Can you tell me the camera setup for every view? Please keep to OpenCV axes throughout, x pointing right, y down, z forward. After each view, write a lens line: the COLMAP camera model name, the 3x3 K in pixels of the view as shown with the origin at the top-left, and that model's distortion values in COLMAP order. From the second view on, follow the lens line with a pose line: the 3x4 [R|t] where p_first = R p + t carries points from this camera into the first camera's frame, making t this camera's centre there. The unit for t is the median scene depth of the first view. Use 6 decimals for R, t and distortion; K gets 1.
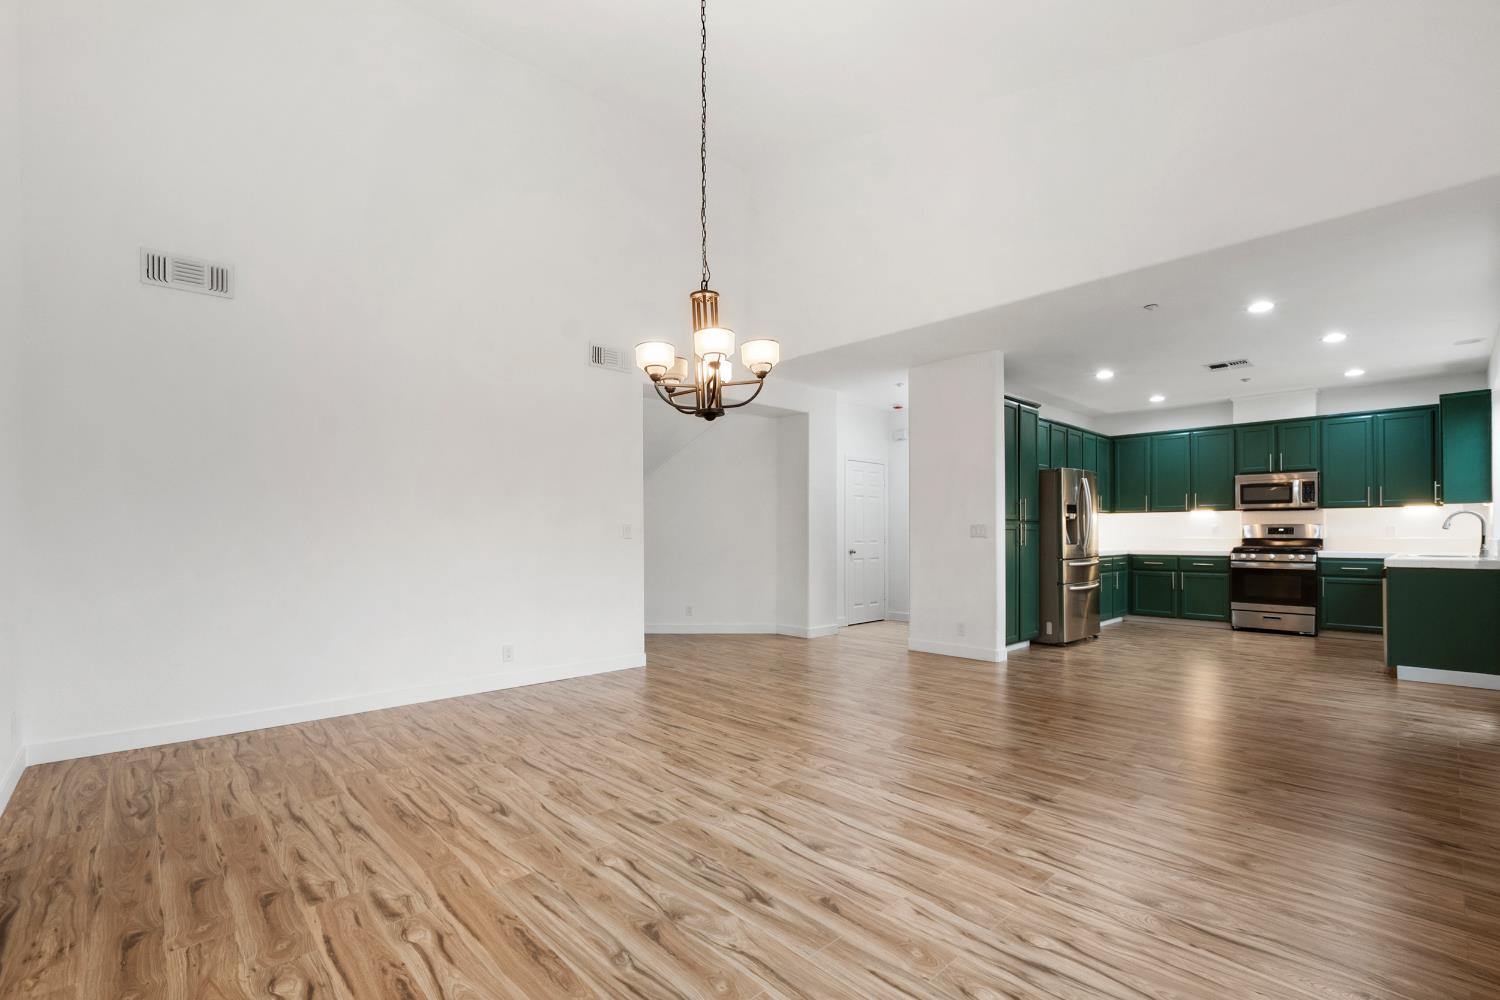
lens RADIAL K [[667.1, 0, 752.0], [0, 667.1, 531.4], [0, 0, 1]] dist [-0.020381, 0.004749]
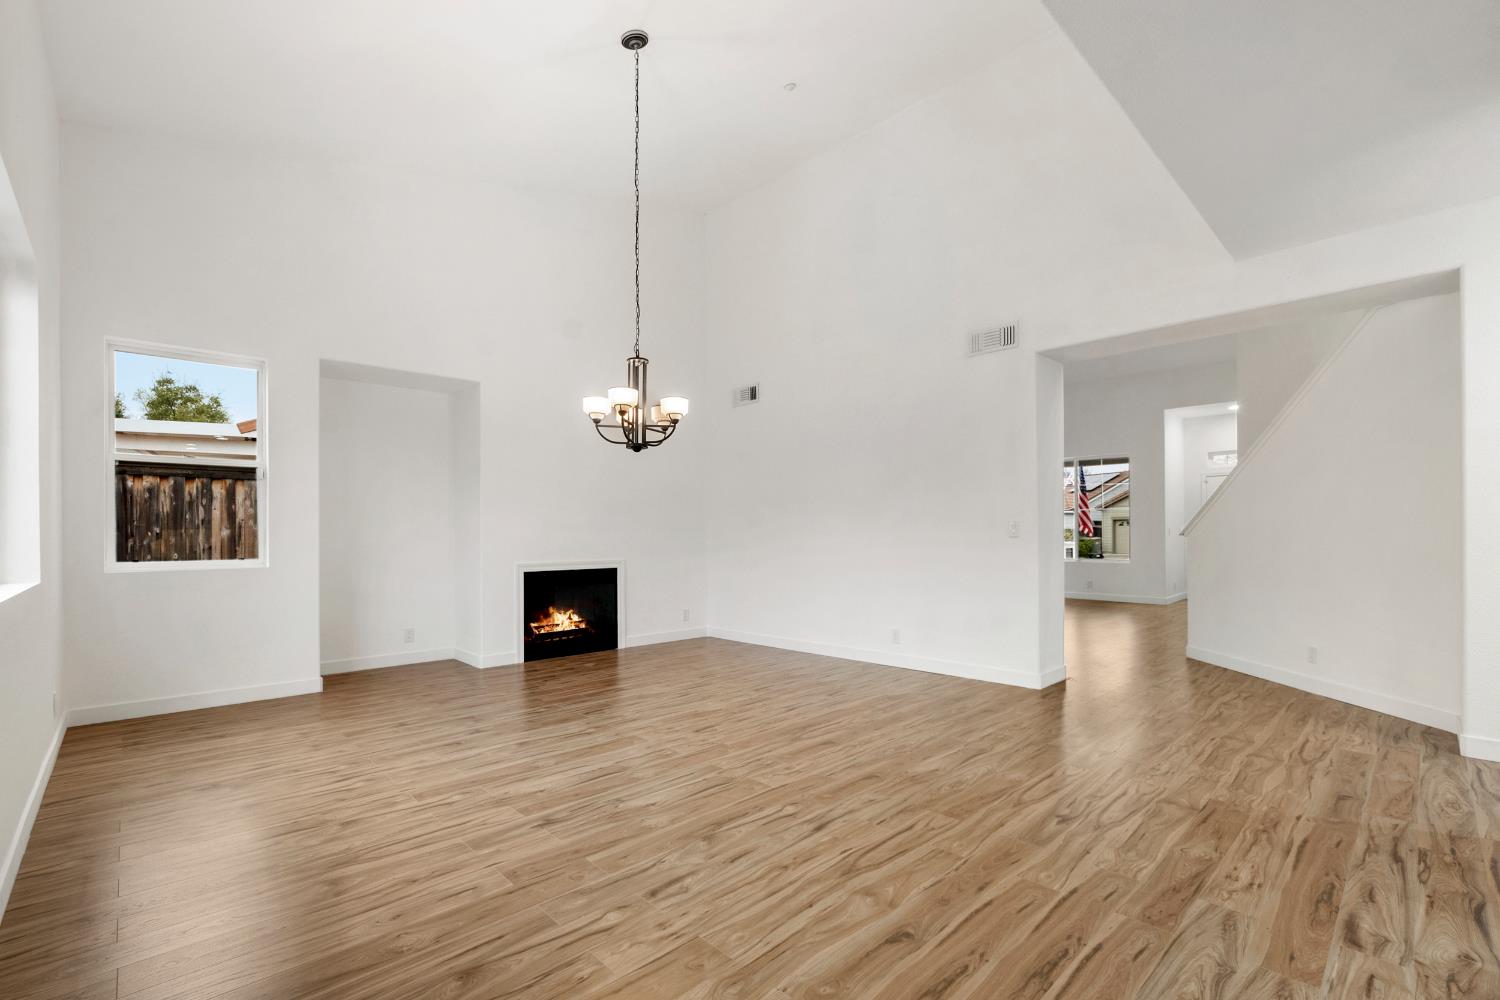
lens RADIAL K [[667.1, 0, 747.0], [0, 667.1, 532.9], [0, 0, 1]] dist [-0.020381, 0.004749]
pose [[0.001915, 0.000913, -0.999998, 0.544056], [0.012354, 0.999923, 0.000936, -0.000483], [0.999922, -0.012356, 0.001904, 0.511406]]
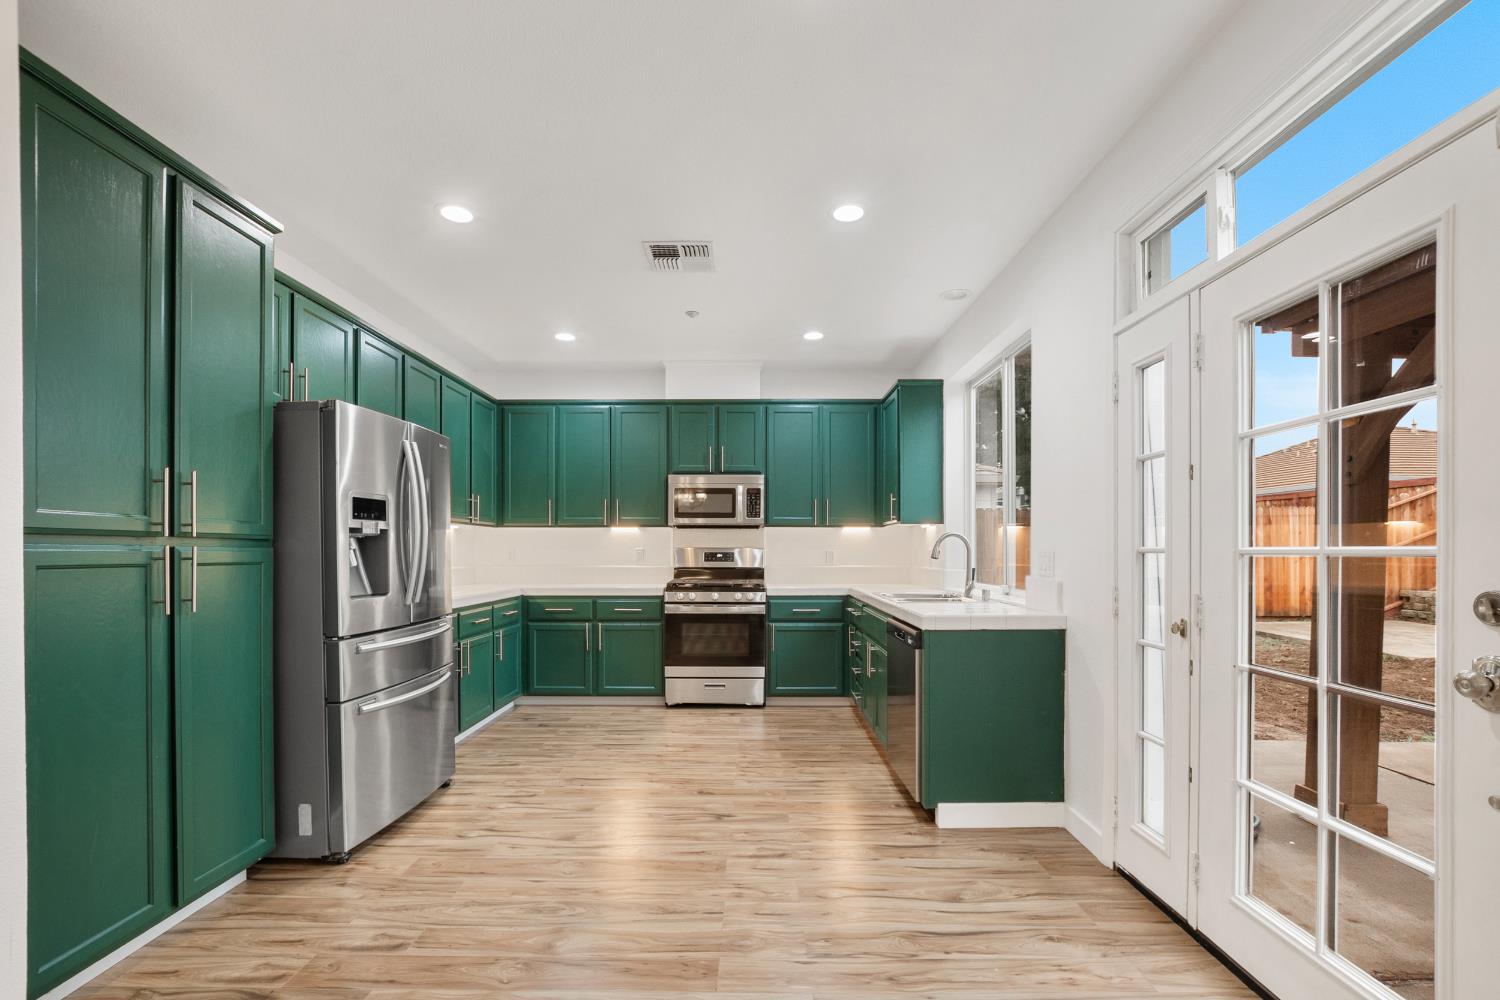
lens RADIAL K [[667.1, 0, 745.5], [0, 667.1, 557.0], [0, 0, 1]] dist [-0.020381, 0.004749]
pose [[0.694410, -0.004369, 0.719567, 0.329445], [-0.004718, 0.999932, 0.010625, -0.009622], [-0.719564, -0.010773, 0.694342, 0.522732]]
